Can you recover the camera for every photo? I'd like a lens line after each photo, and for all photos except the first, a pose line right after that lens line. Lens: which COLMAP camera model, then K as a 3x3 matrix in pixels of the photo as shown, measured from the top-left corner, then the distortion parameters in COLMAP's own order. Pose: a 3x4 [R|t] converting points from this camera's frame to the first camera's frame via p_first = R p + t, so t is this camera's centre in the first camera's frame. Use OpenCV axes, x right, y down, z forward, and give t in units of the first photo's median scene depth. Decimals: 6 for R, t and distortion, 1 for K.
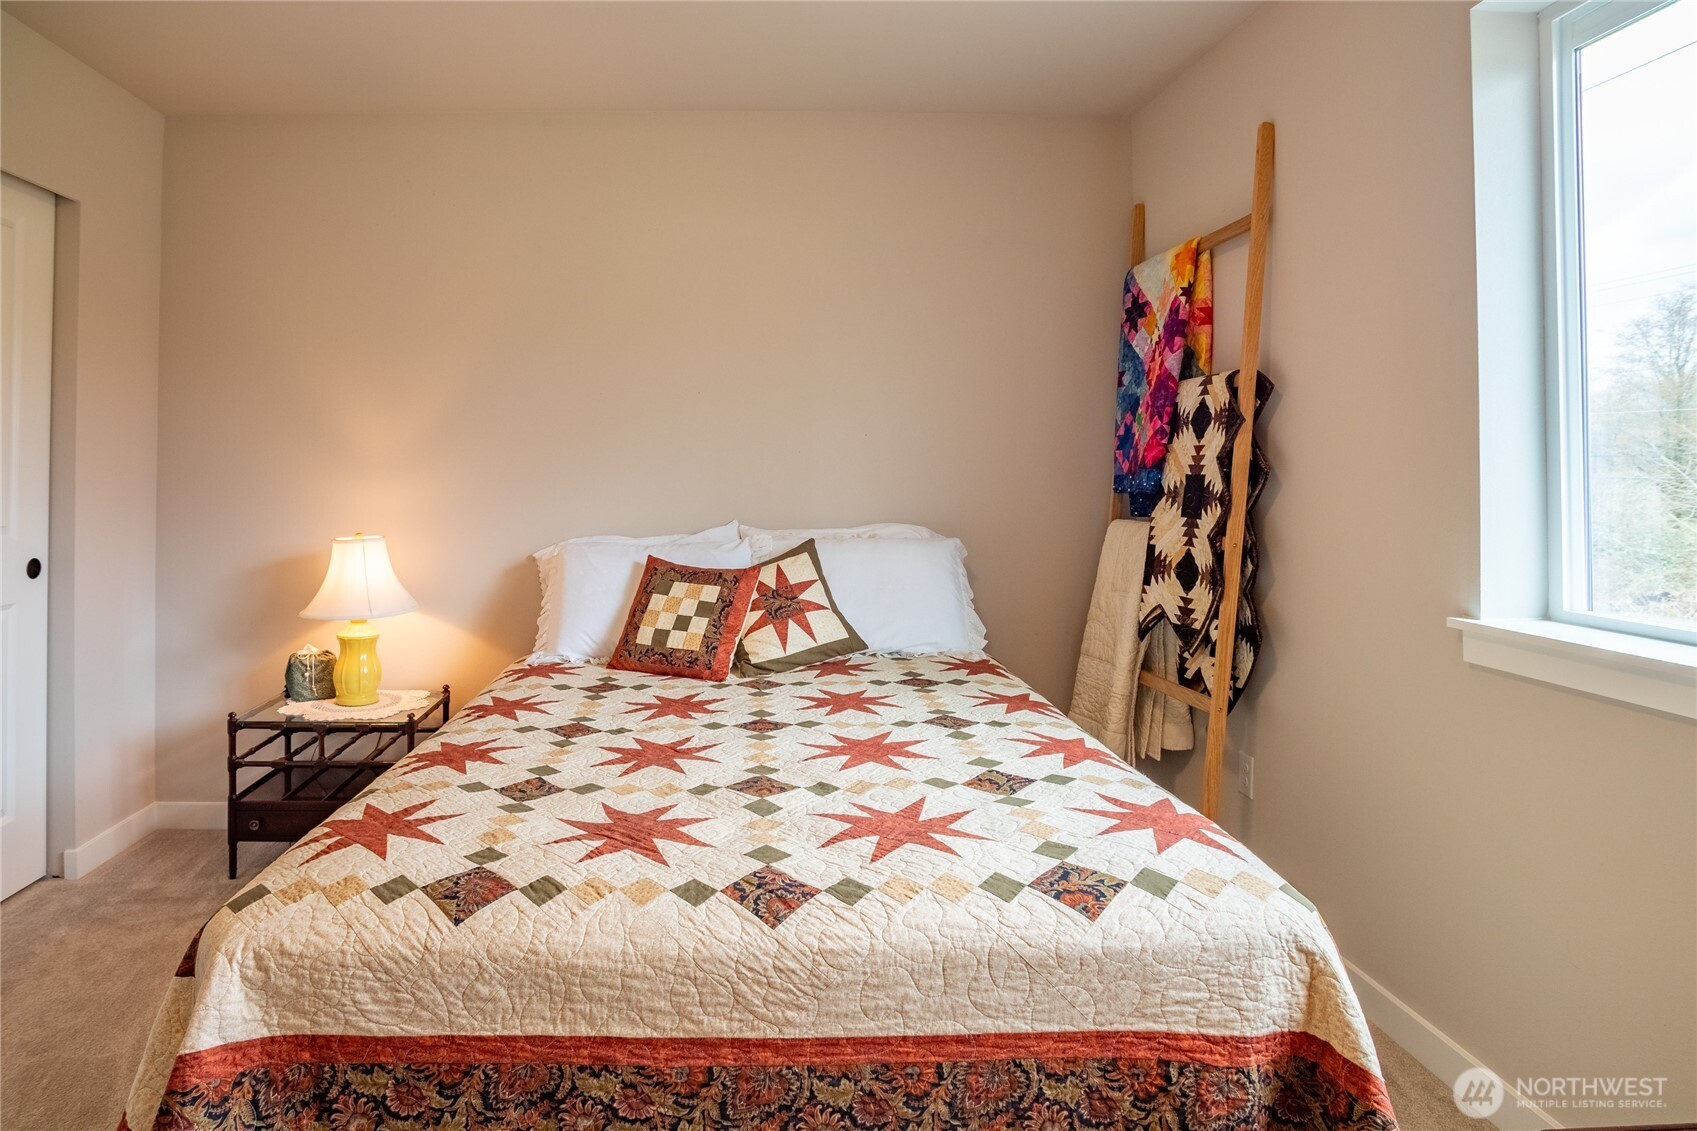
lens RADIAL K [[943.6, 0, 848.4], [0, 943.6, 473.3], [0, 0, 1]] dist [-0.036738, 0.001070]
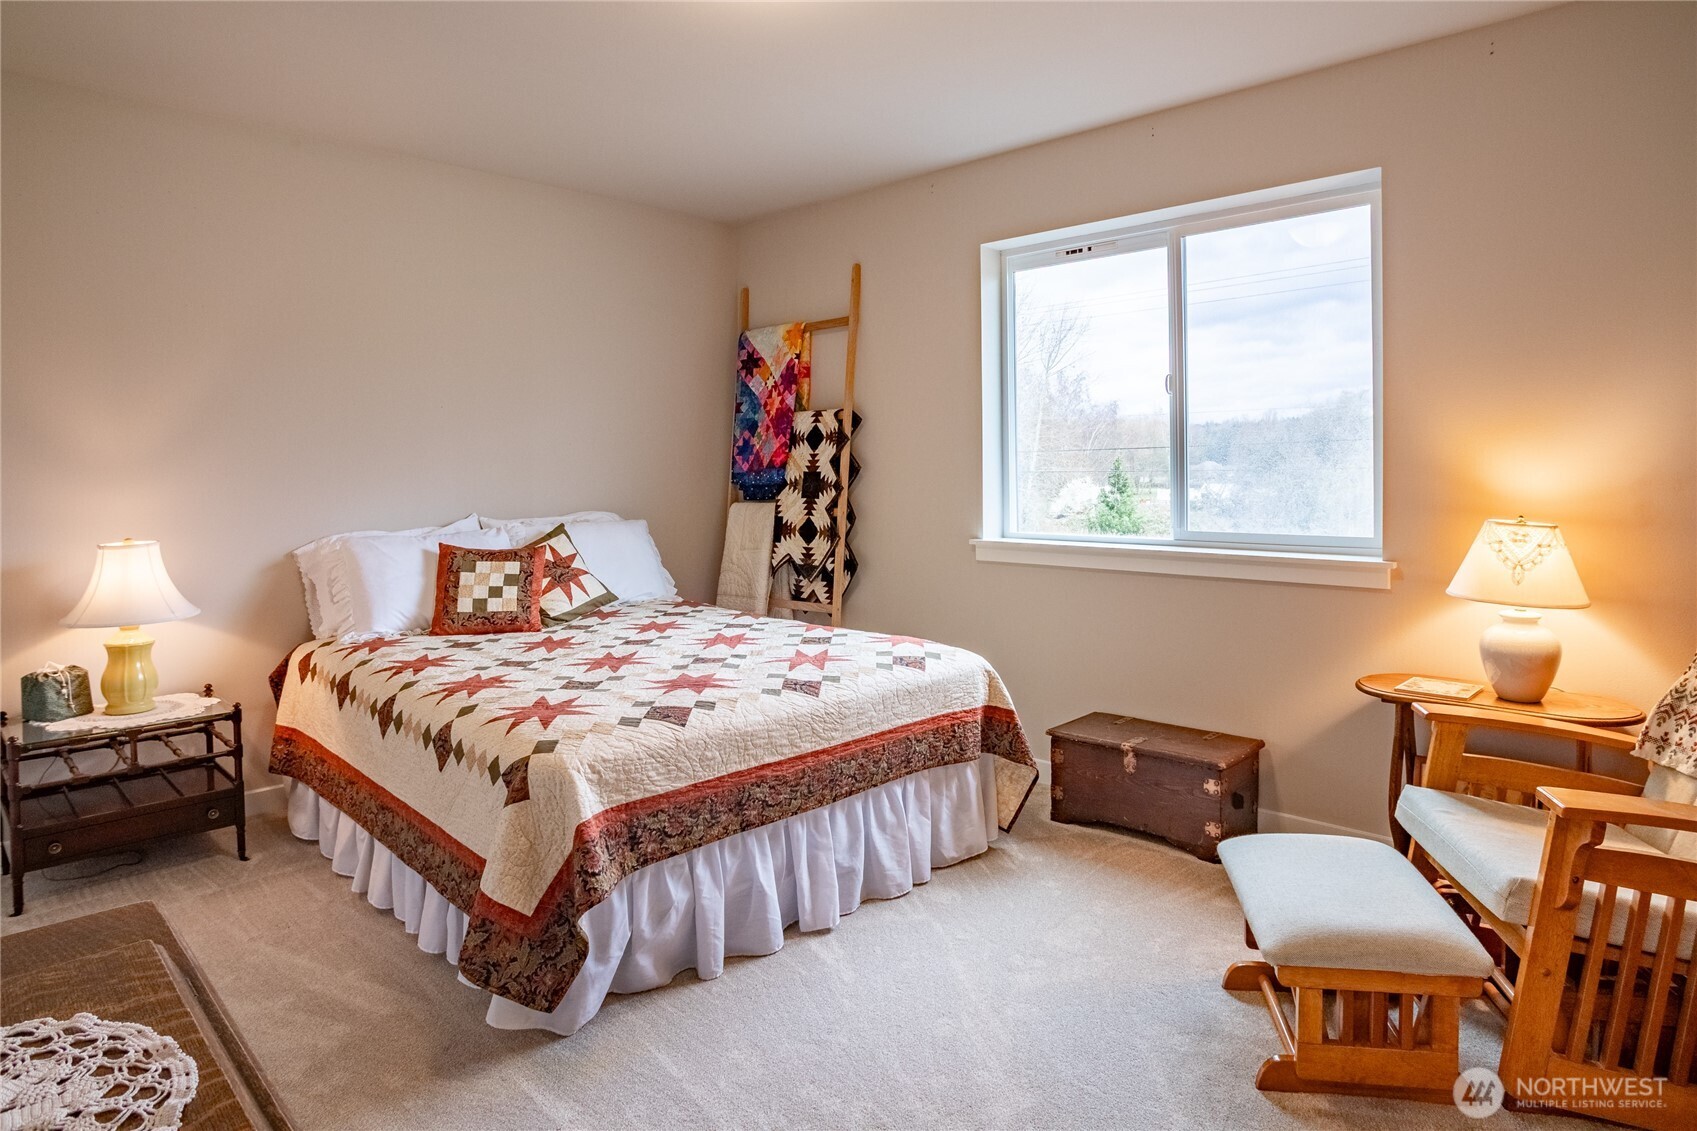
lens RADIAL K [[994.4, 0, 848.5], [0, 994.4, 565.5], [0, 0, 1]] dist [-0.044194, 0.000258]
pose [[0.719788, -0.069837, 0.690672, -0.767024], [0.007783, 0.995676, 0.092566, 0.004259], [-0.694150, -0.061253, 0.717219, -0.286979]]
